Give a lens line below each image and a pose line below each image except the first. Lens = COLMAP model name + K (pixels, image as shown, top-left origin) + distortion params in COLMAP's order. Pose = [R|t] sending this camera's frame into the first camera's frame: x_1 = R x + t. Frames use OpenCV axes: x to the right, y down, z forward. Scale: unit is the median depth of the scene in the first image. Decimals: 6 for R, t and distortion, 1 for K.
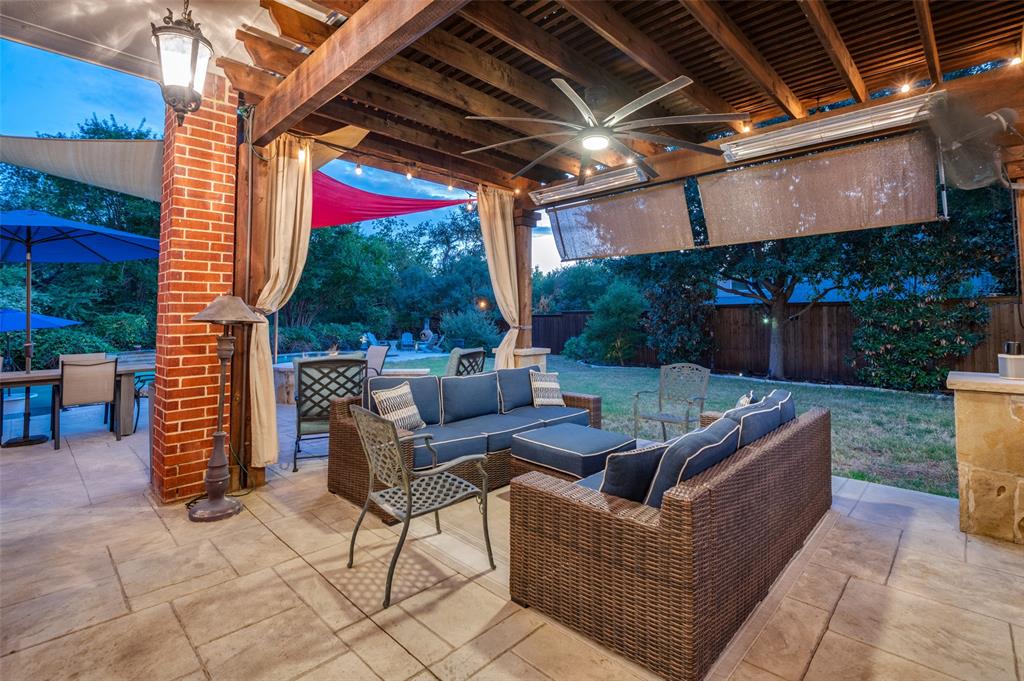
lens RADIAL K [[476.5, 0, 511.4], [0, 476.5, 276.2], [0, 0, 1]] dist [-0.023765, 0.000019]
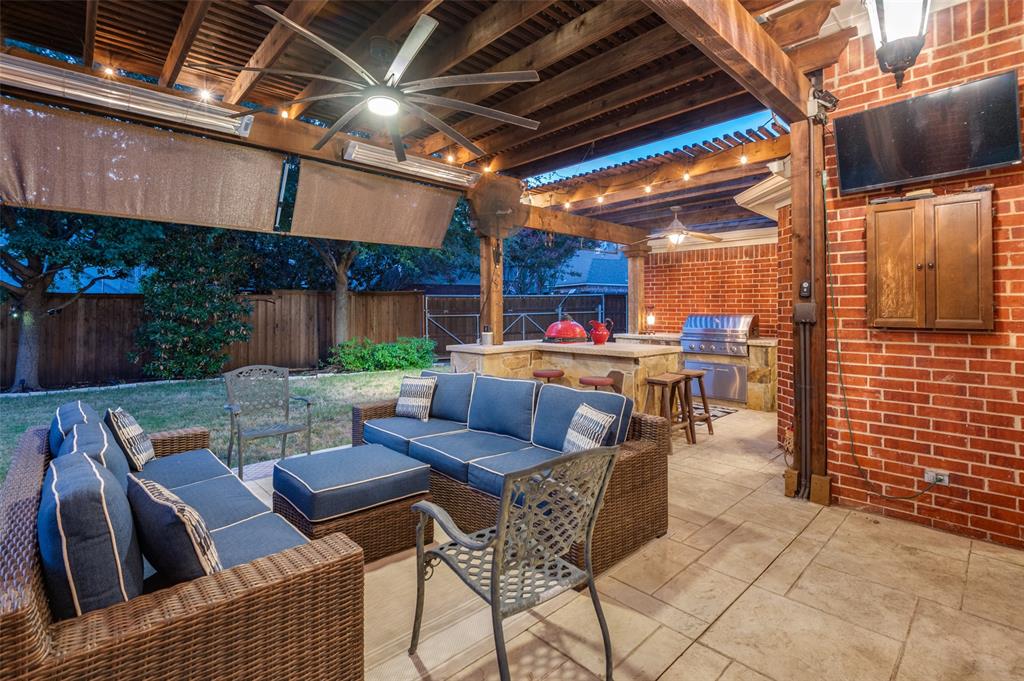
lens RADIAL K [[472.4, 0, 512.0], [0, 472.4, 309.9], [0, 0, 1]] dist [-0.000492, -0.000235]
pose [[0.038162, 0.000389, 0.999271, -0.174980], [-0.086997, 0.996204, 0.002935, 0.015991], [-0.995477, -0.087046, 0.038051, 0.198009]]
